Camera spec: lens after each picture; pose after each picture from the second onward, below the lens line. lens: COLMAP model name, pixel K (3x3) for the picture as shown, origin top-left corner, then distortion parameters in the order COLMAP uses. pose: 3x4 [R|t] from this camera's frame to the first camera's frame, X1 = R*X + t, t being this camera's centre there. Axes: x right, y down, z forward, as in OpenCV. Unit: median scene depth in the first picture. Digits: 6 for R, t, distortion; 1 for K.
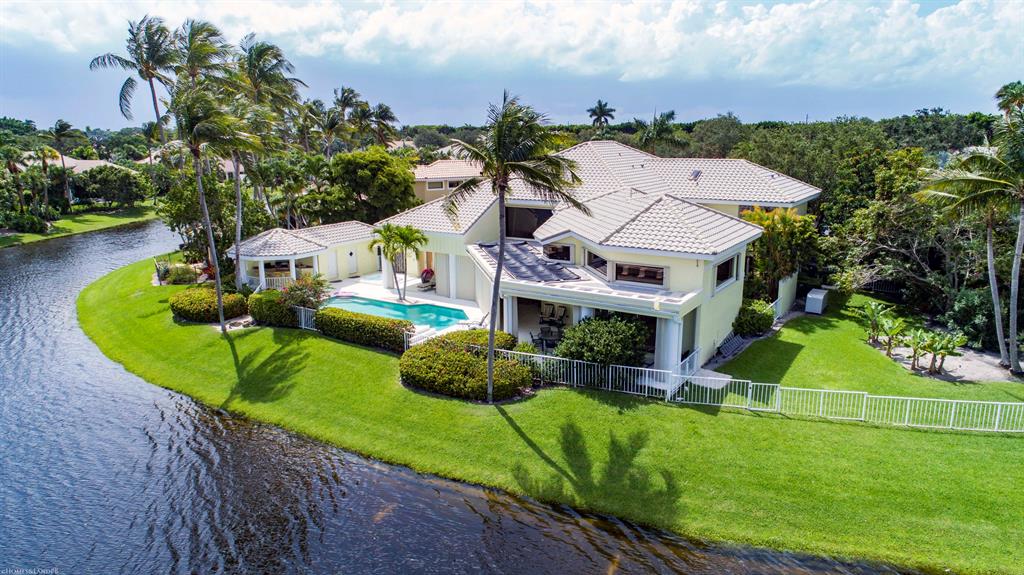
lens RADIAL K [[673.9, 0, 512.0], [0, 673.9, 287.5], [0, 0, 1]] dist [0.007023, 0.002279]
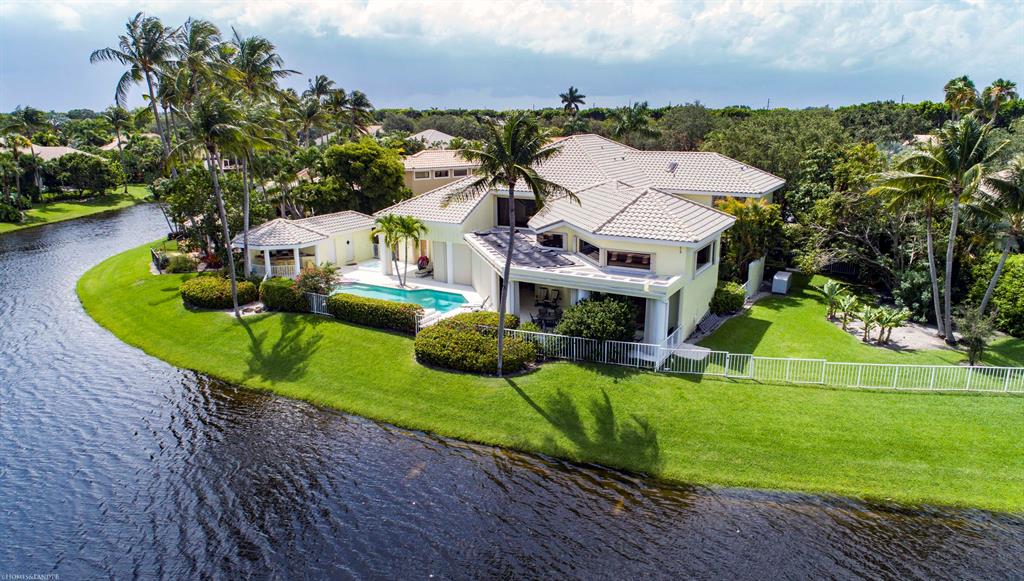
lens RADIAL K [[683.1, 0, 512.0], [0, 683.1, 290.5], [0, 0, 1]] dist [0.002153, 0.001064]
pose [[0.998479, -0.012270, 0.053758, -0.054873], [0.010763, 0.999543, 0.028238, -0.002756], [-0.054080, -0.027616, 0.998155, -0.102851]]
